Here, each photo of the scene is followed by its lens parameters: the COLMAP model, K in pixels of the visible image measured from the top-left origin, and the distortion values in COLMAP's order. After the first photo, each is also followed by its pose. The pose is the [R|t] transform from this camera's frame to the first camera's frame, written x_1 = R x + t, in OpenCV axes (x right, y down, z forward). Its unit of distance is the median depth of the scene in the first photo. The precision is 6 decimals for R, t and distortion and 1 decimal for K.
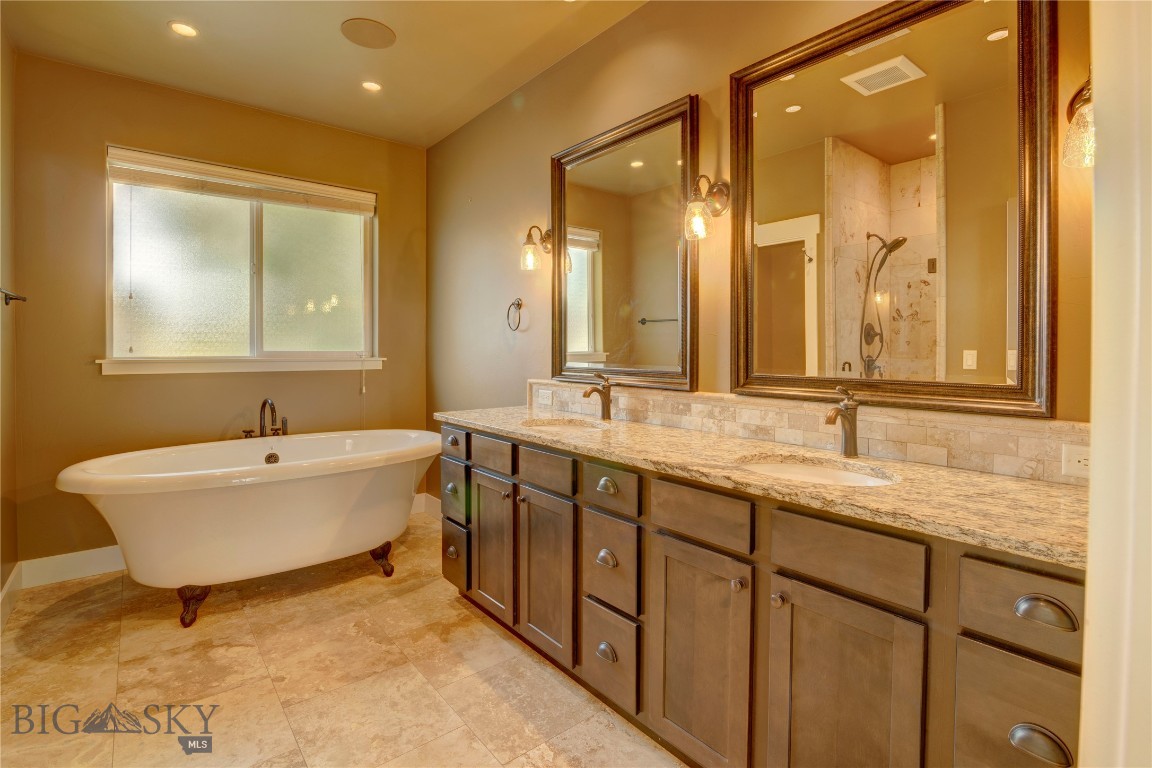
lens RADIAL K [[528.3, 0, 585.5], [0, 528.3, 391.5], [0, 0, 1]] dist [-0.019060, 0.000605]
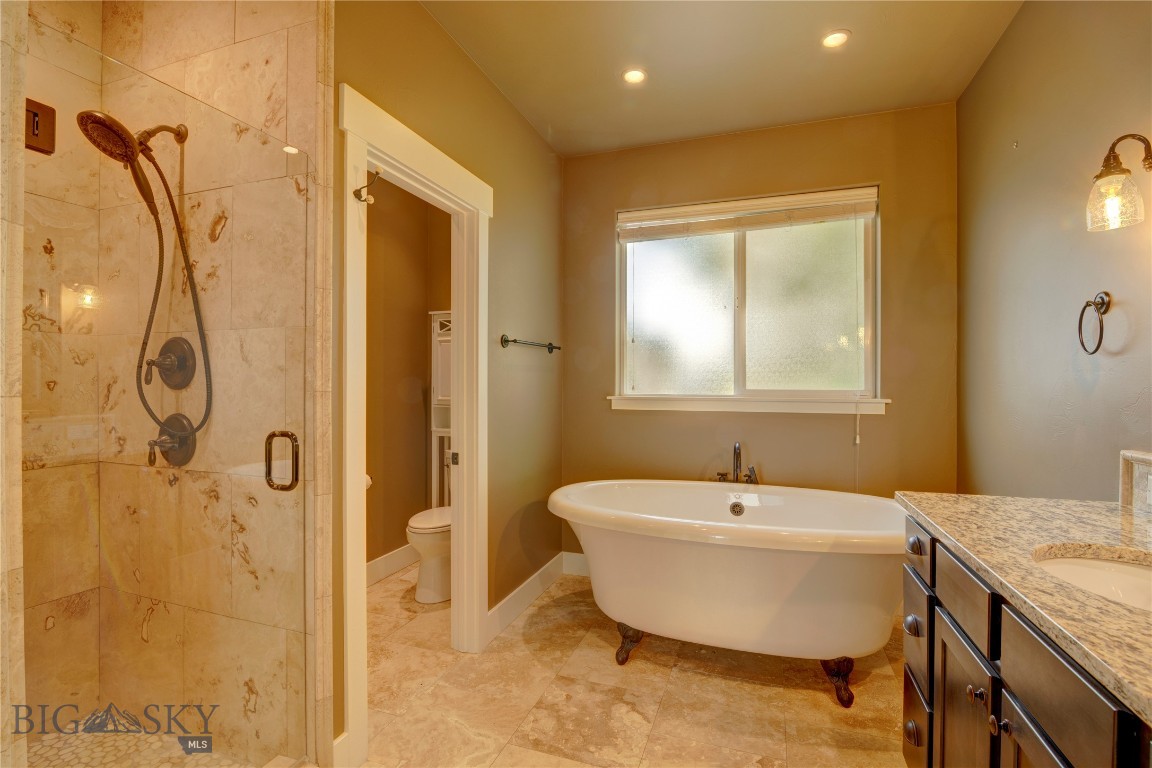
lens RADIAL K [[528.3, 0, 585.5], [0, 528.3, 391.5], [0, 0, 1]] dist [-0.019060, 0.000605]
pose [[0.509085, 0.008862, -0.860670, 0.055982], [-0.068668, 0.997178, -0.030350, -0.030368], [0.857973, 0.074551, 0.508257, 0.332404]]
